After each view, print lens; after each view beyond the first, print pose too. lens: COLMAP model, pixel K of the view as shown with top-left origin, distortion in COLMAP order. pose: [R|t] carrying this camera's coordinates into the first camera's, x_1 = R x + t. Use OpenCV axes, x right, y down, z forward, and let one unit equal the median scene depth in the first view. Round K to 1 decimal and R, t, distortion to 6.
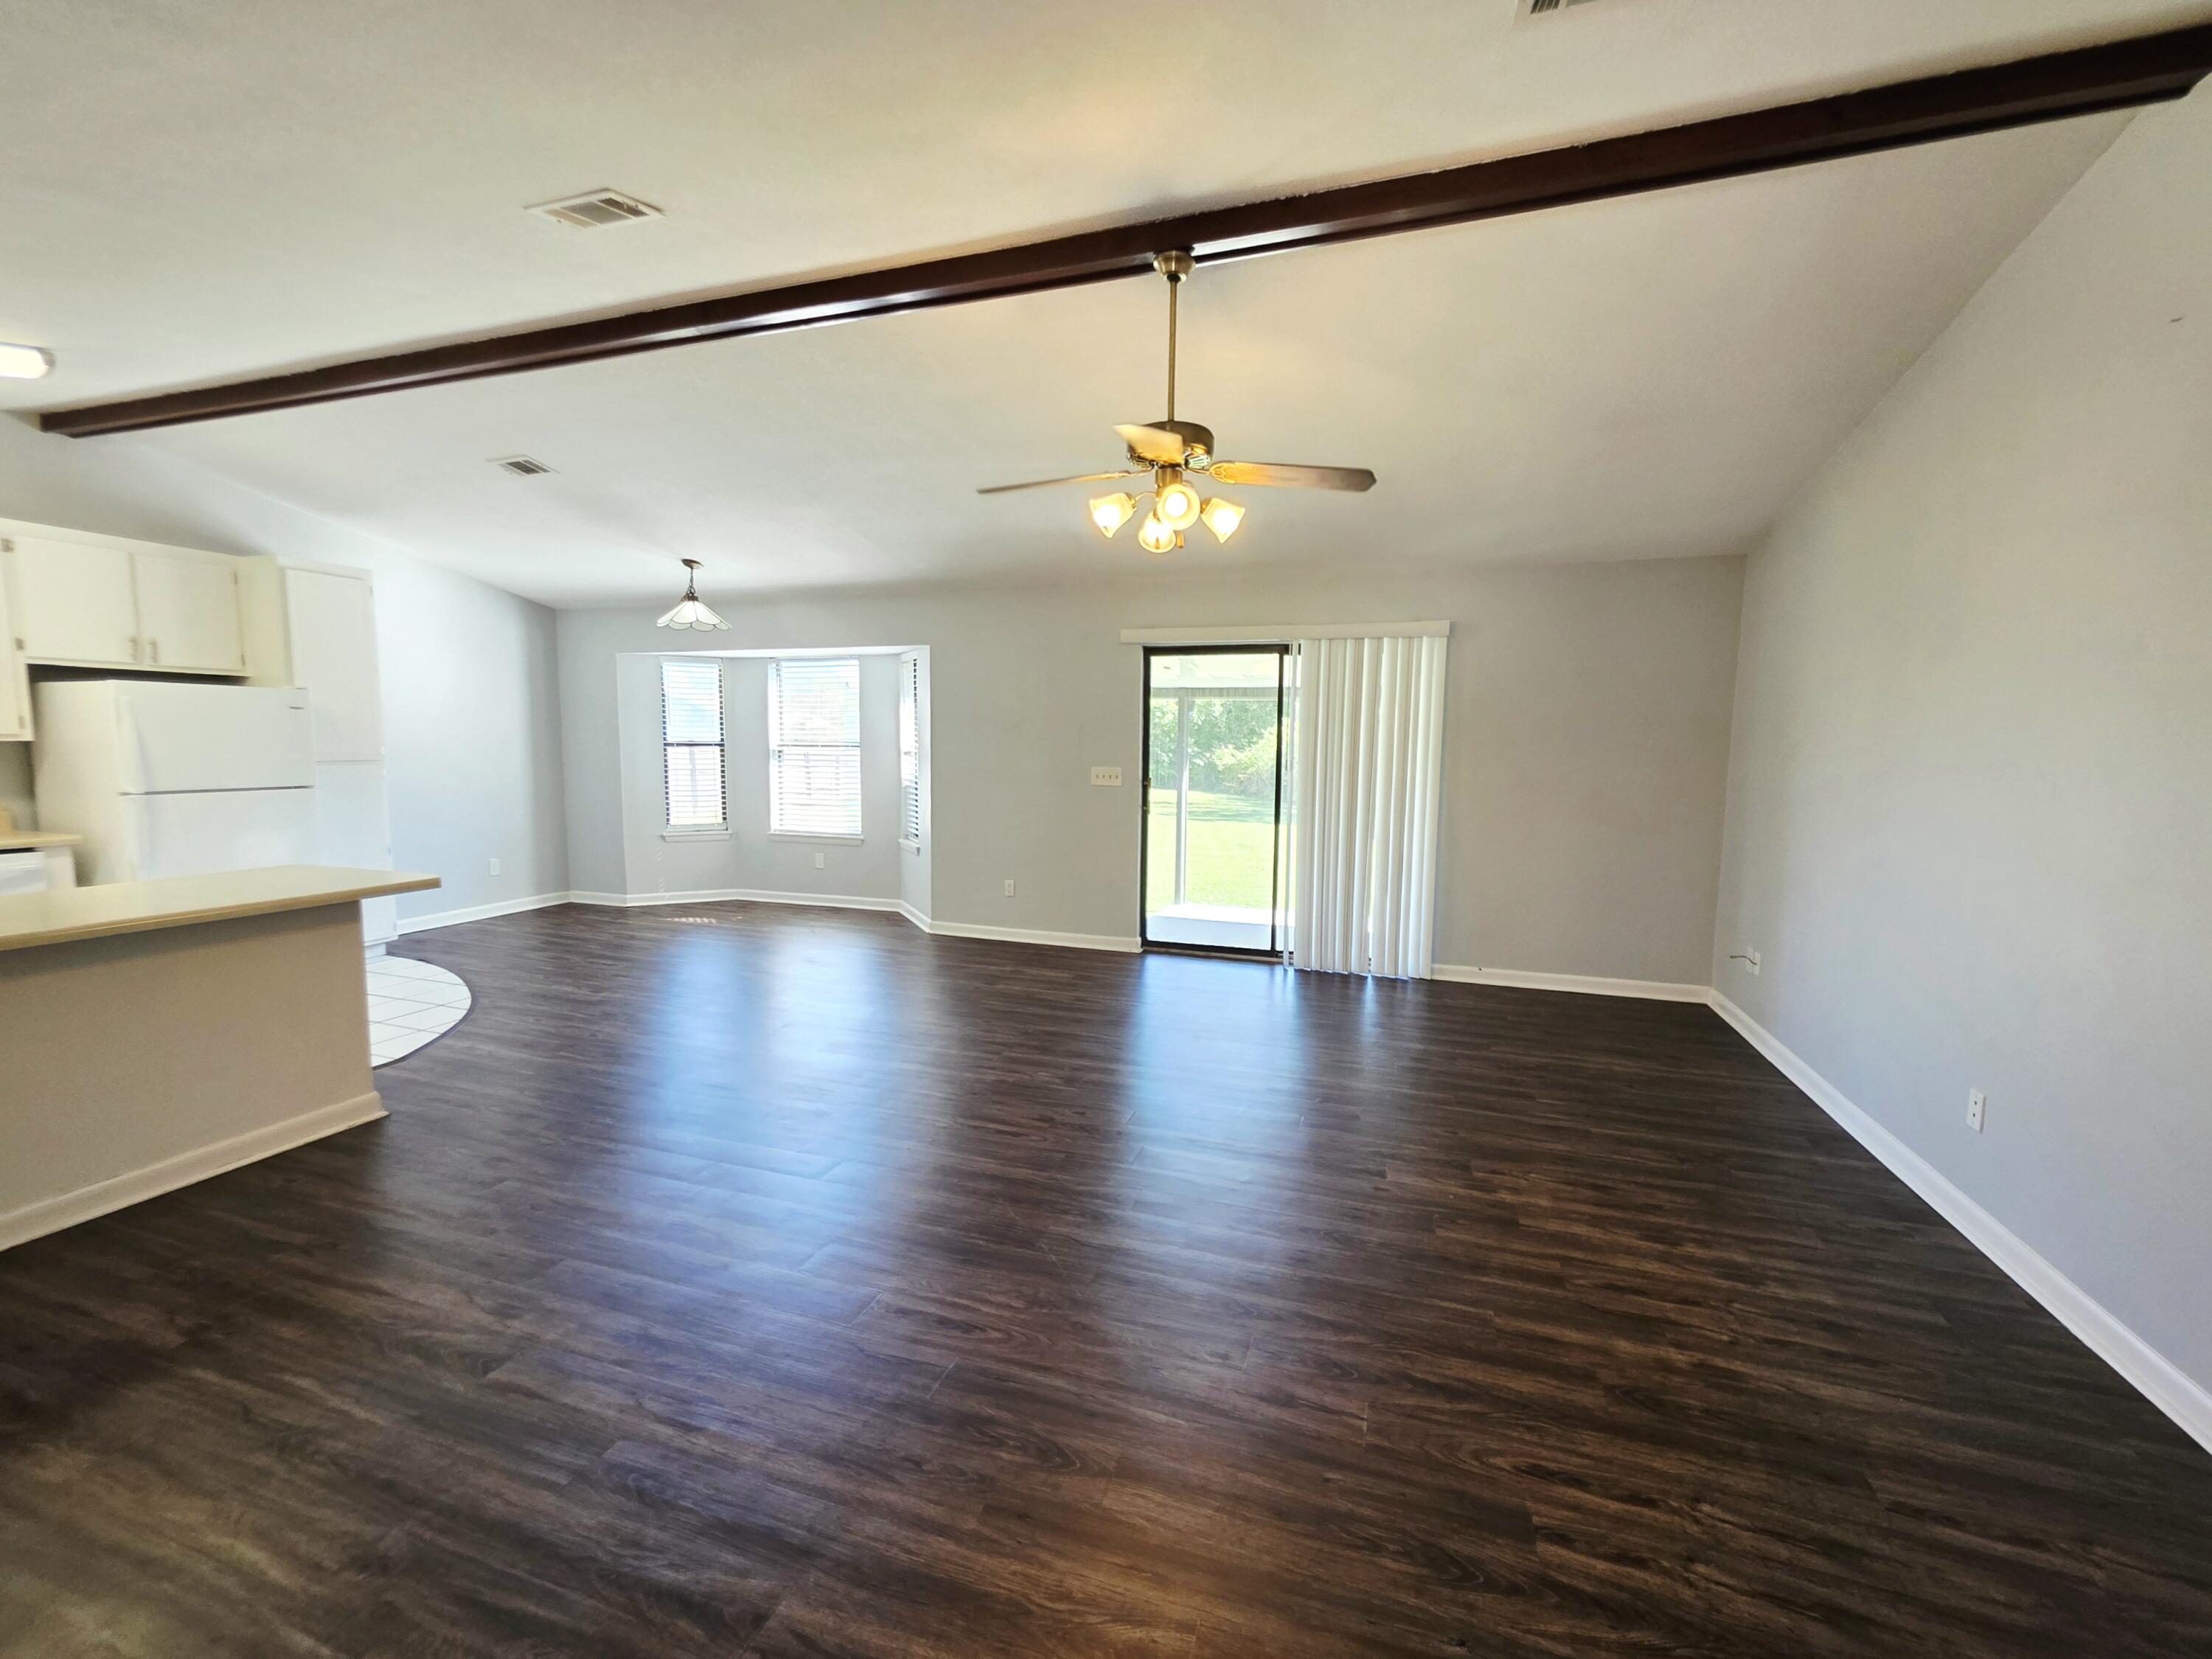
lens RADIAL K [[928.9, 0, 1109.3], [0, 928.9, 834.3], [0, 0, 1]] dist [-0.000823, 0.000379]
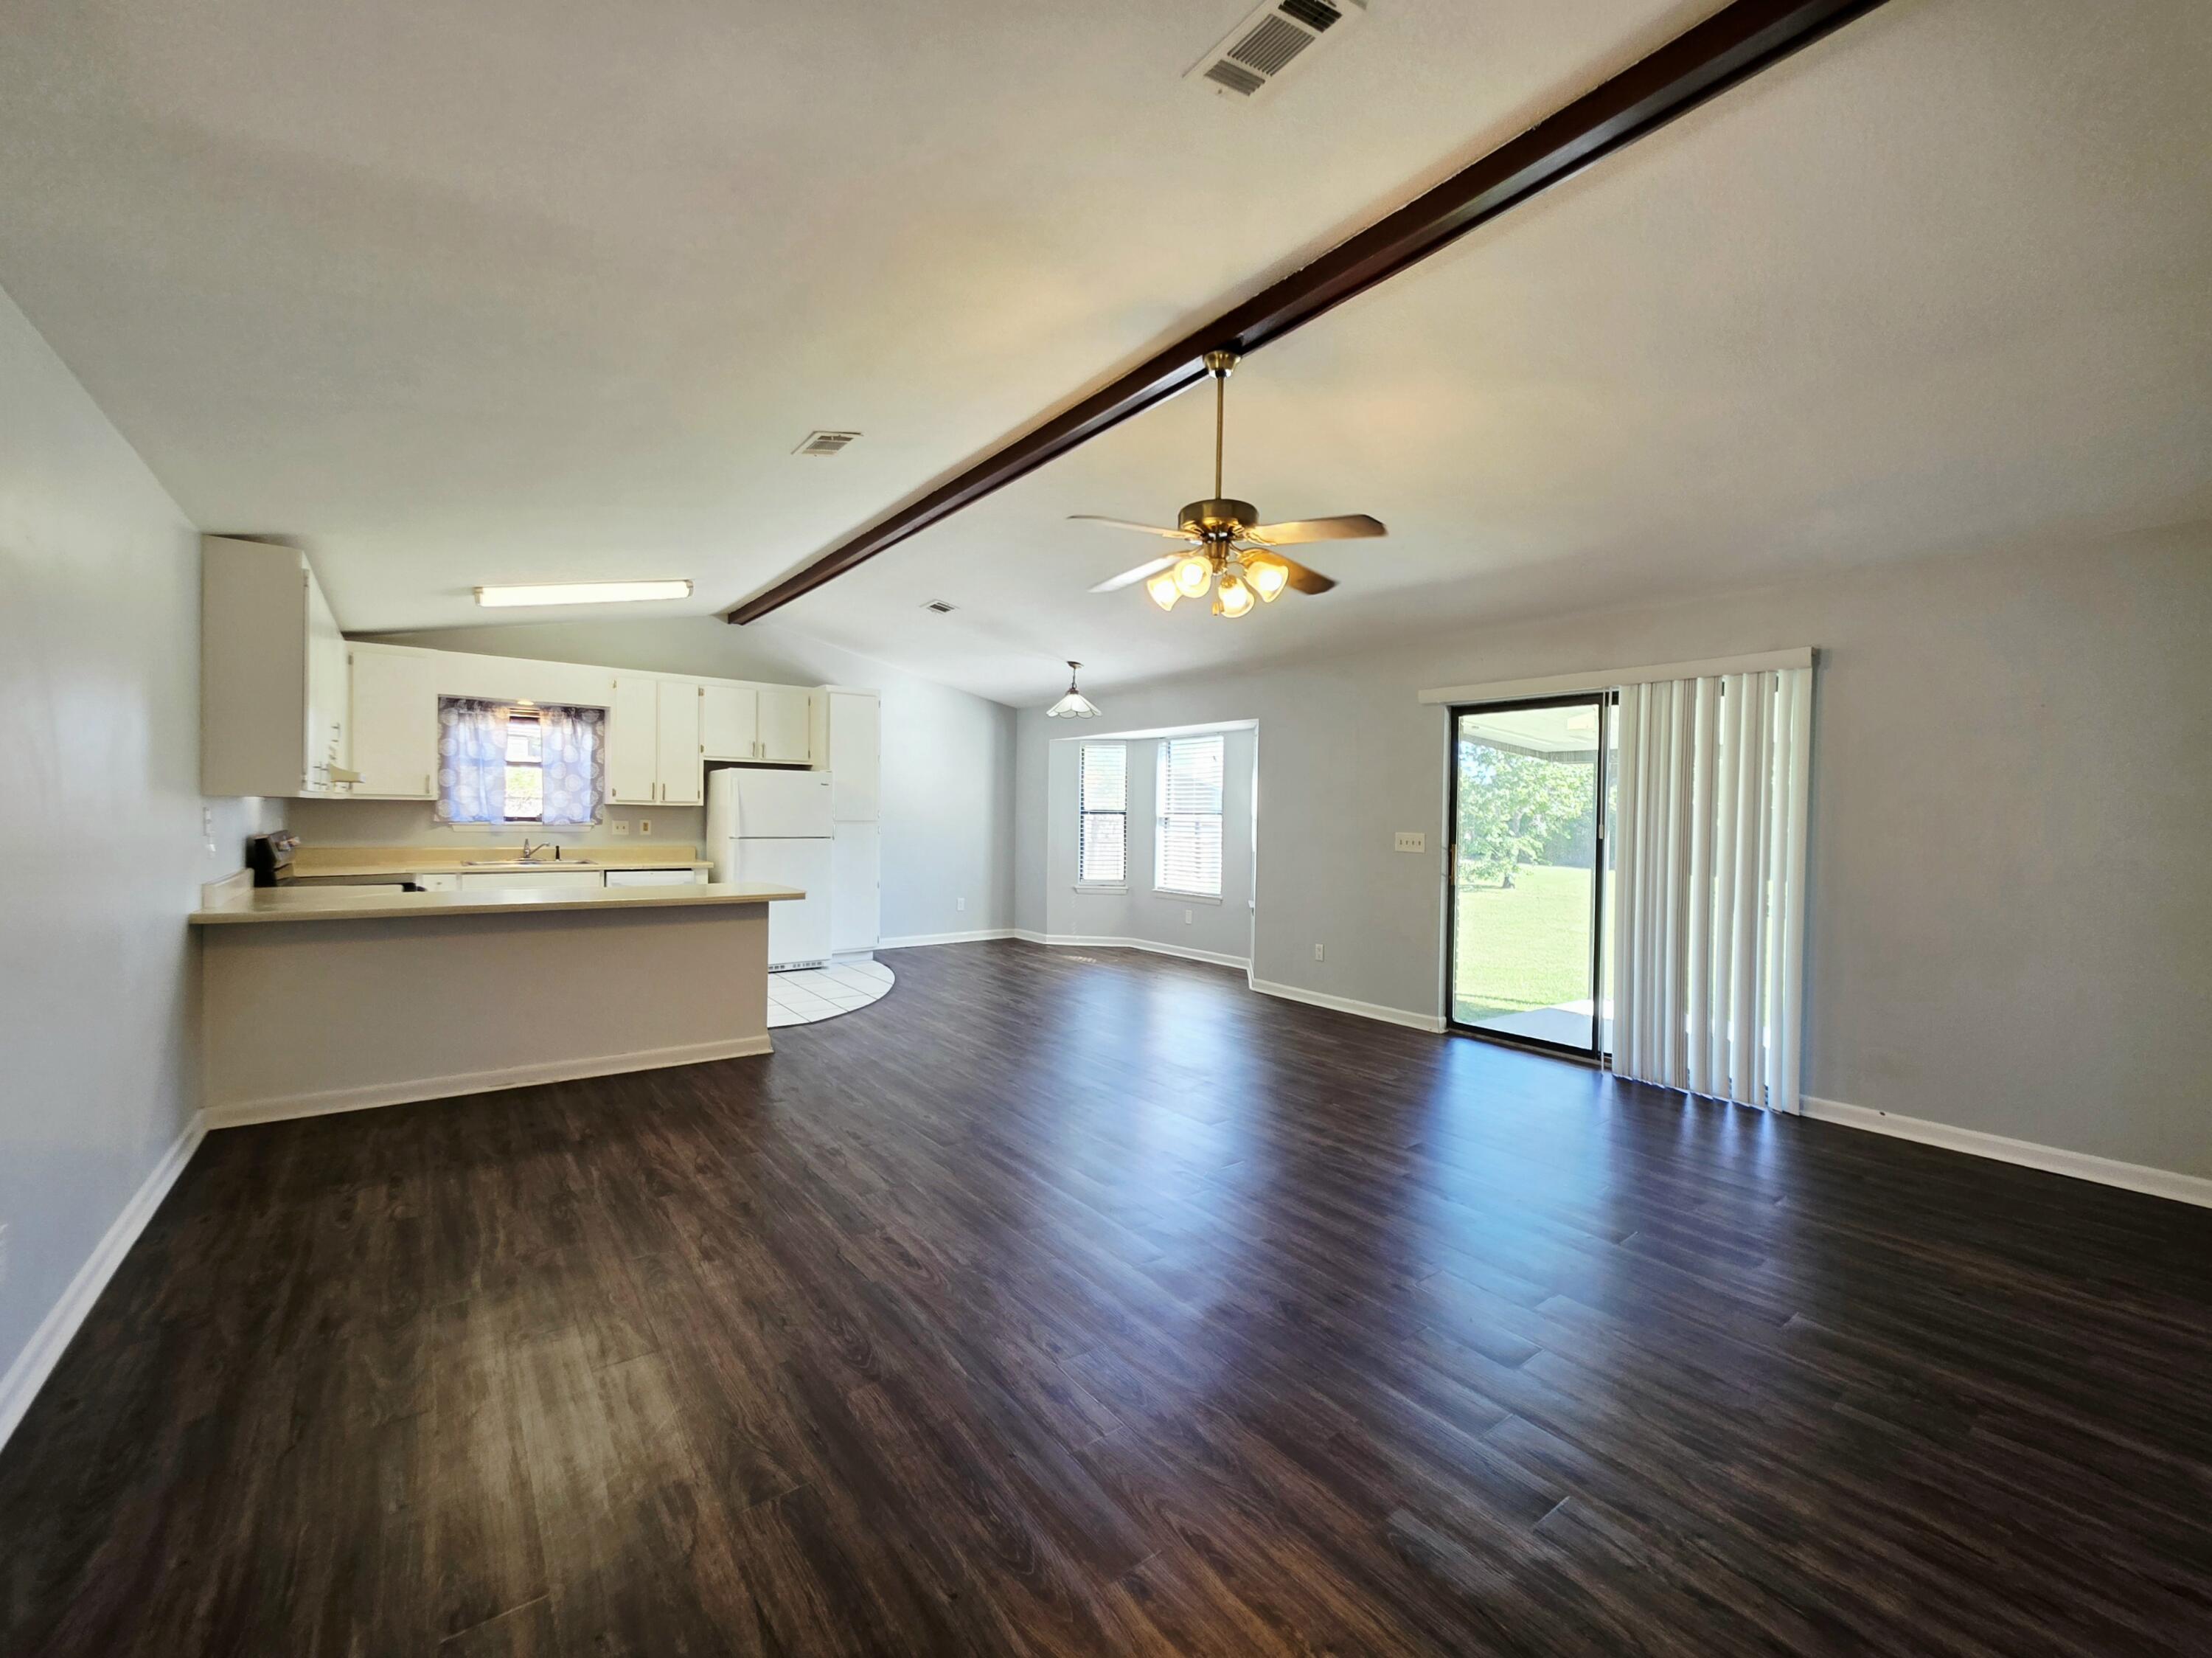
lens RADIAL K [[937.4, 0, 1115.8], [0, 937.4, 825.7], [0, 0, 1]] dist [0.000651, 0.000437]
pose [[0.818357, 0.006538, -0.574673, 0.314035], [-0.062627, 0.994995, -0.077862, 0.015481], [0.571287, 0.099709, 0.814671, 0.036749]]
